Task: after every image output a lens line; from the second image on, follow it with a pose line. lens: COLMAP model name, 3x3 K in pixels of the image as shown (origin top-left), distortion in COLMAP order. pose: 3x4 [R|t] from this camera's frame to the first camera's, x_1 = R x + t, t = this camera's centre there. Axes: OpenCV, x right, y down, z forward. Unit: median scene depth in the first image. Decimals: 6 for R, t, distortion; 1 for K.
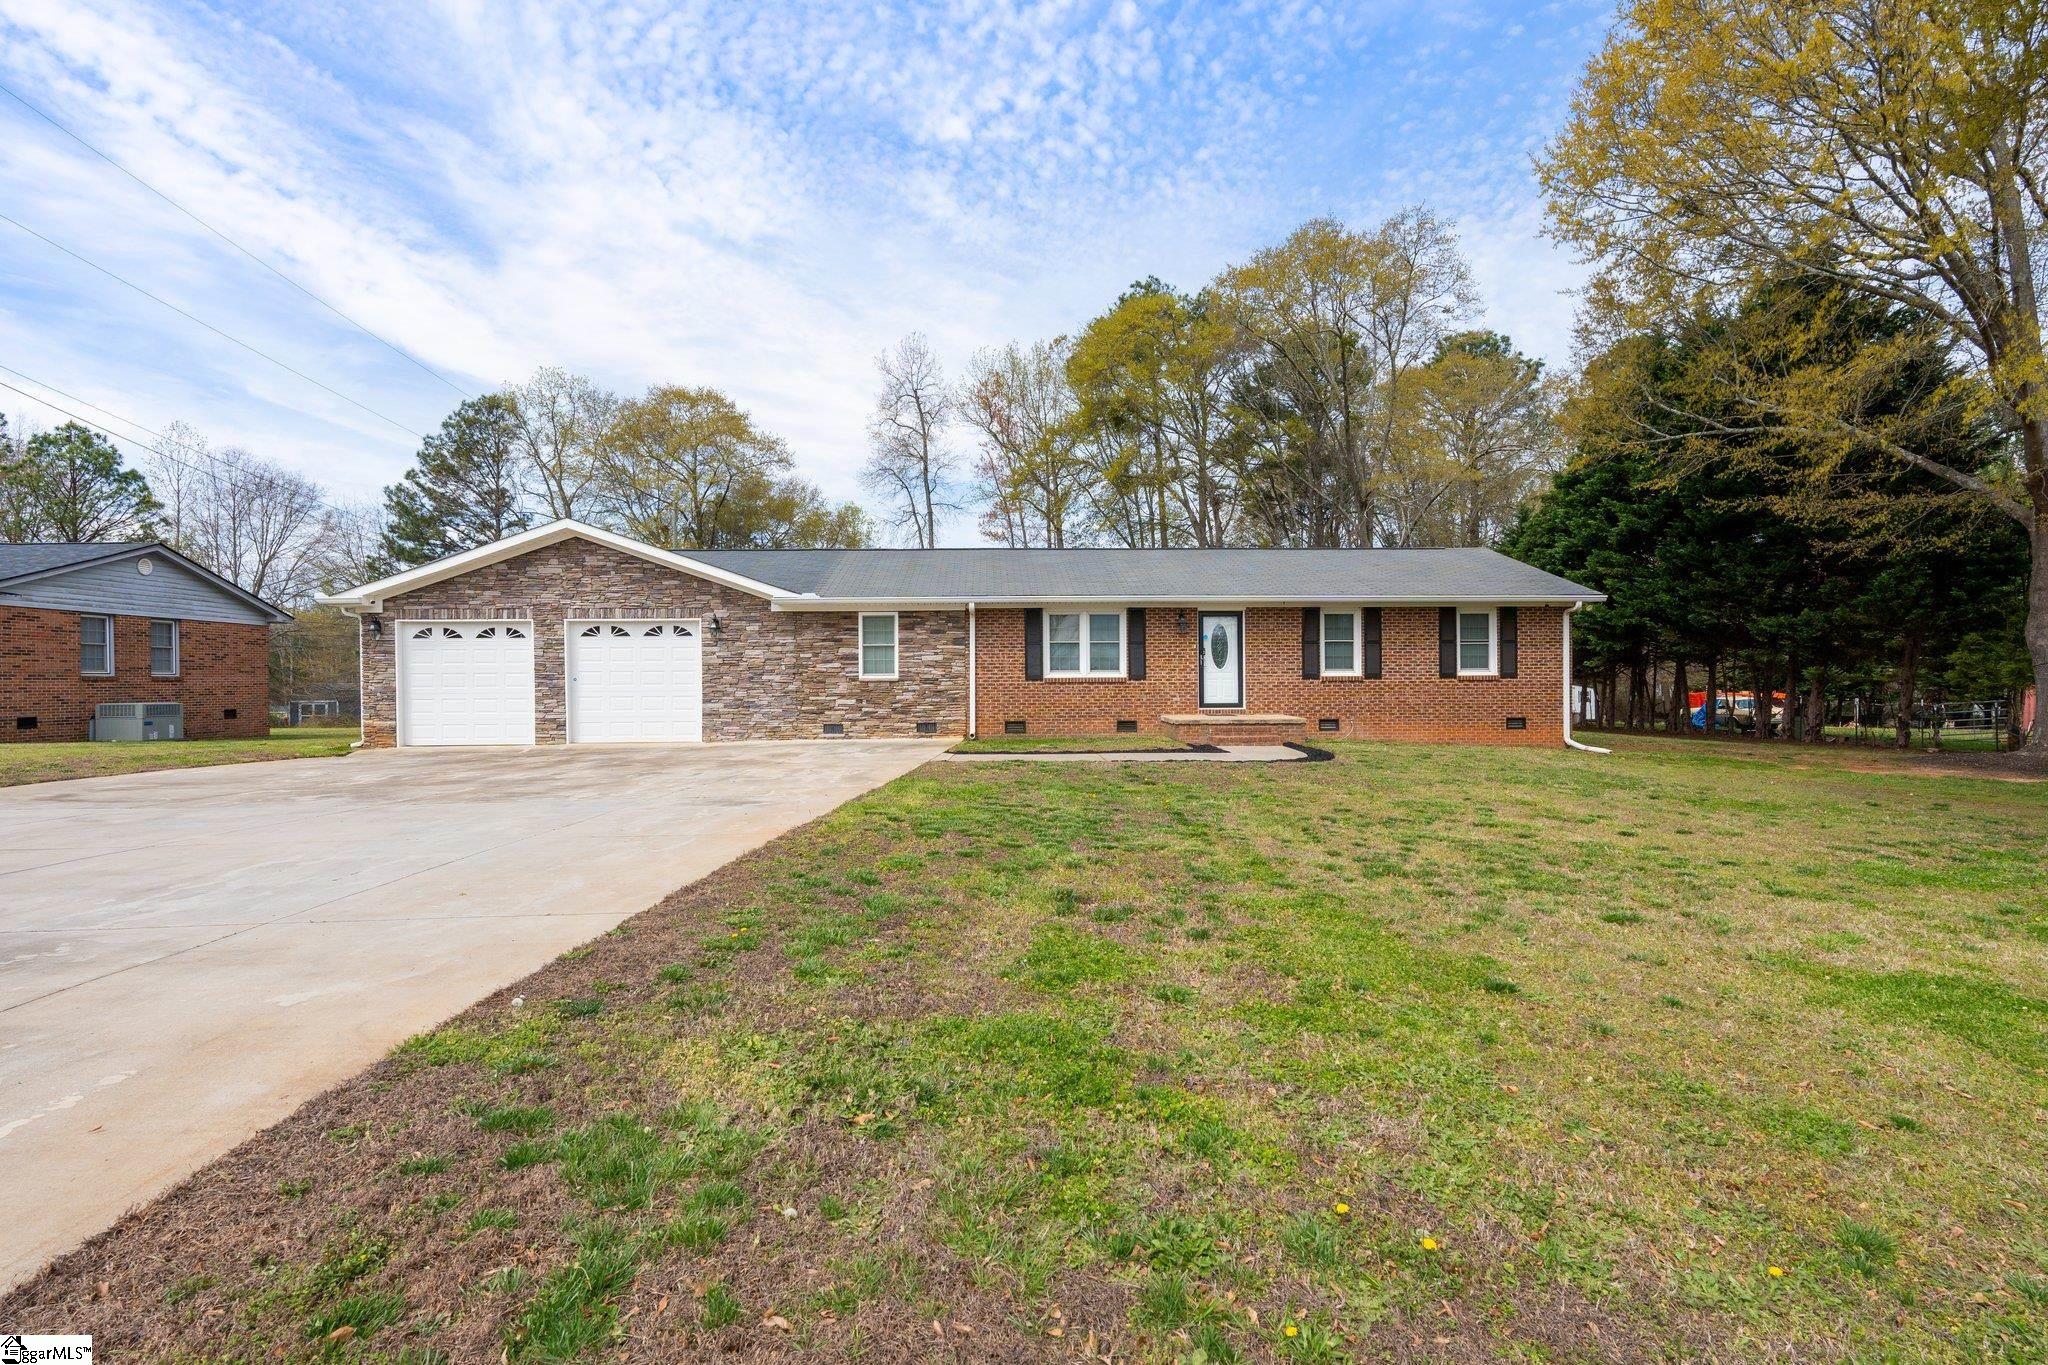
lens RADIAL K [[1012.6, 0, 918.1], [0, 1012.6, 676.1], [0, 0, 1]] dist [-0.002919, -0.000510]
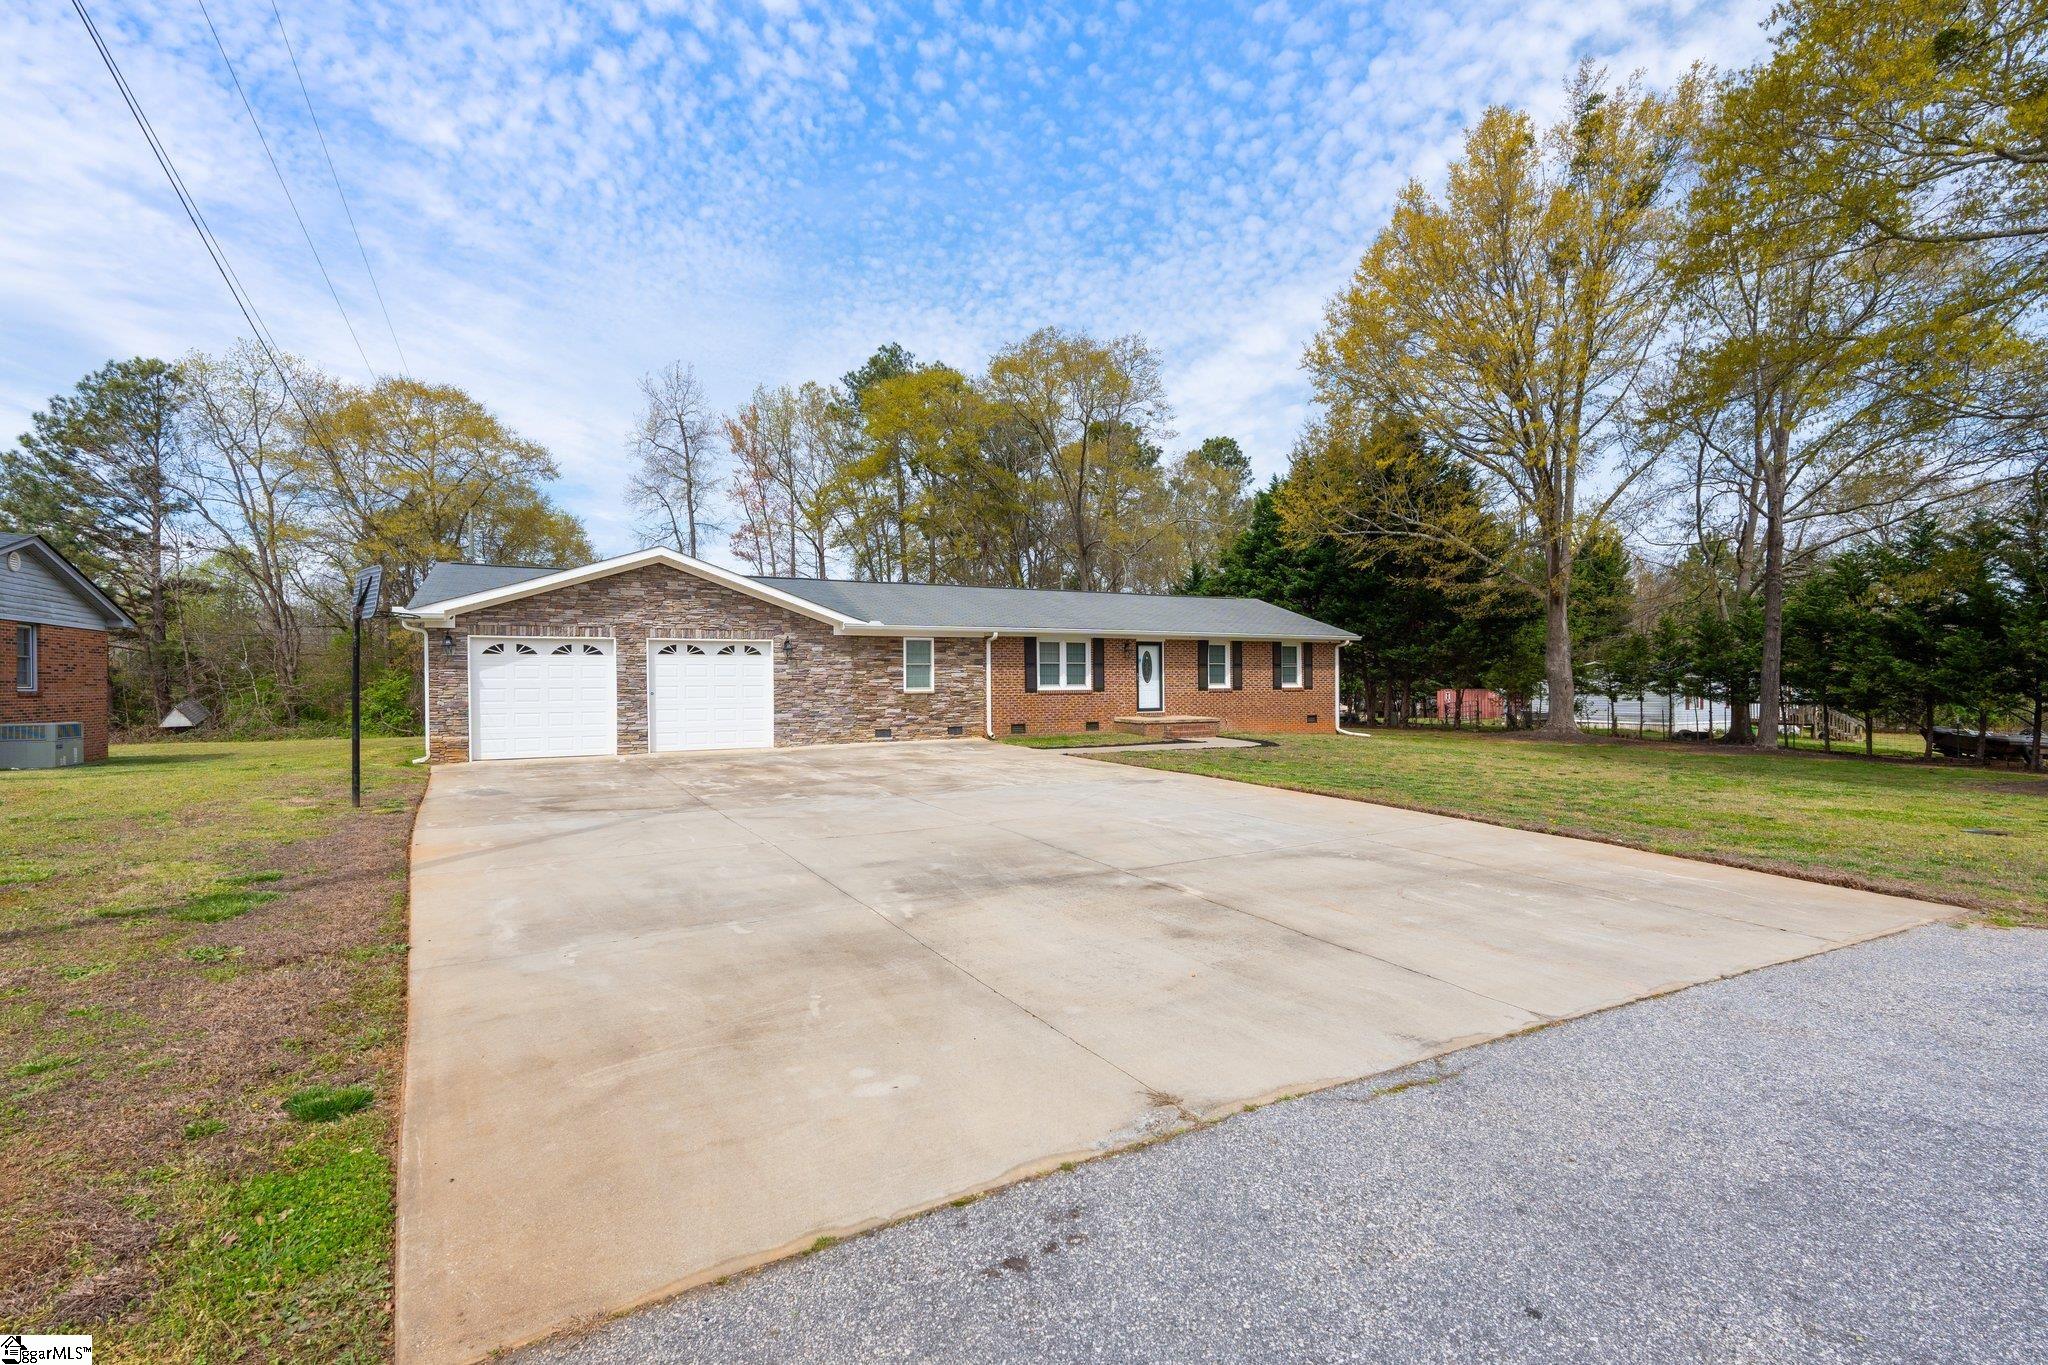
lens RADIAL K [[901.8, 0, 1024.0], [0, 901.8, 682.5], [0, 0, 1]] dist [-0.000960, -0.000274]
pose [[0.905909, 0.000003, 0.423472, -0.385399], [0.000344, 1.000000, -0.000743, -0.007689], [-0.423472, 0.000819, 0.905909, -0.046451]]
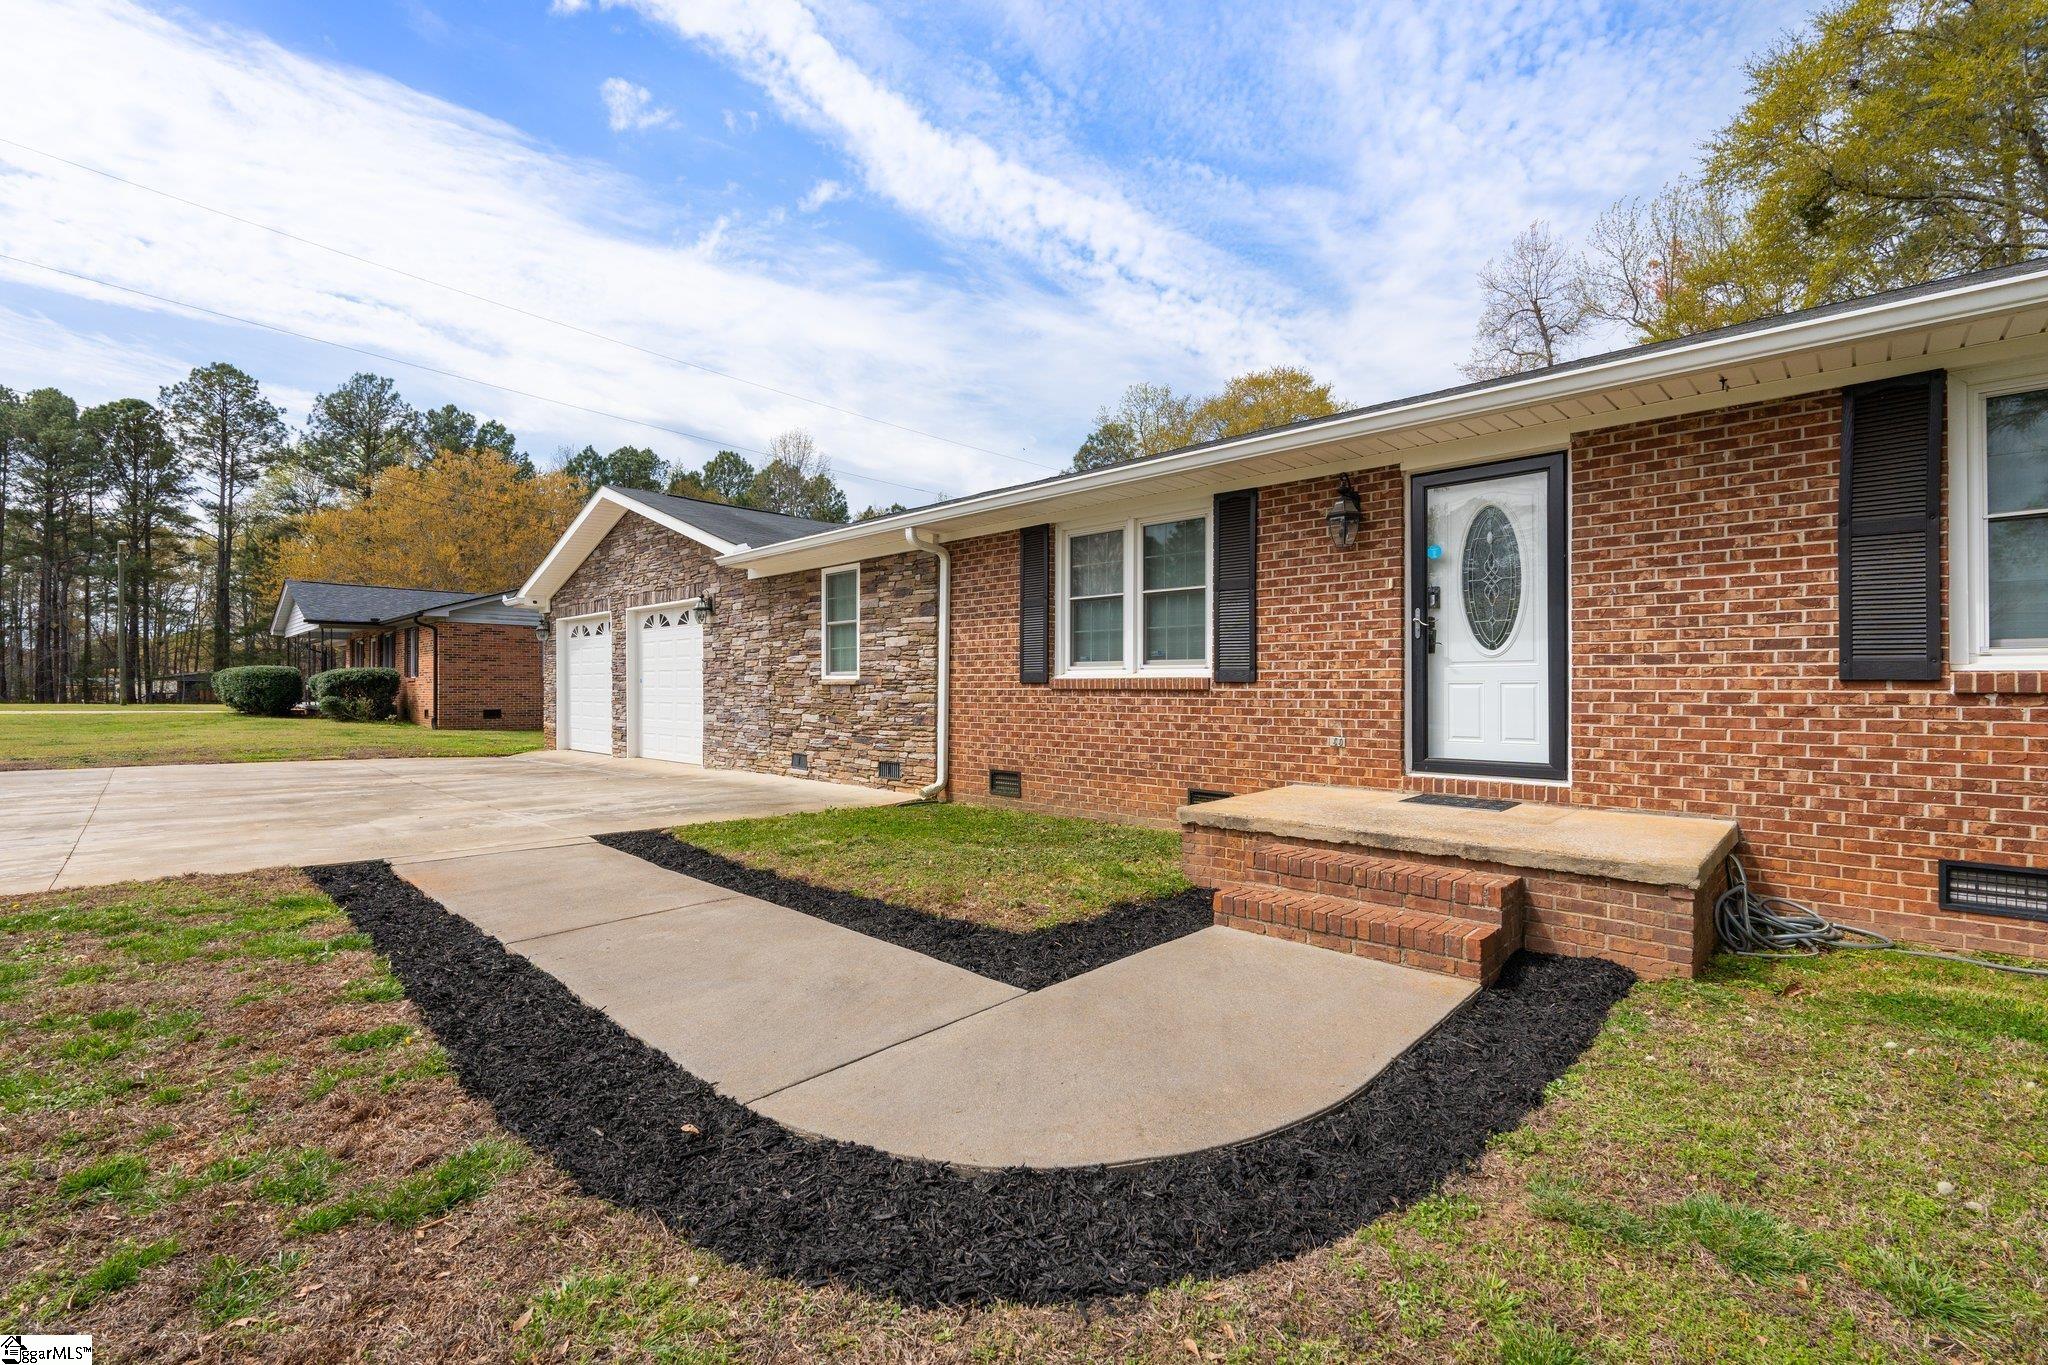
lens RADIAL K [[901.8, 0, 1024.0], [0, 901.8, 682.5], [0, 0, 1]] dist [-0.000960, -0.000274]
pose [[0.679966, 0.002944, -0.733237, 0.410951], [-0.003412, 0.999994, 0.000851, 0.002998], [0.733235, 0.001923, 0.679972, 0.721280]]
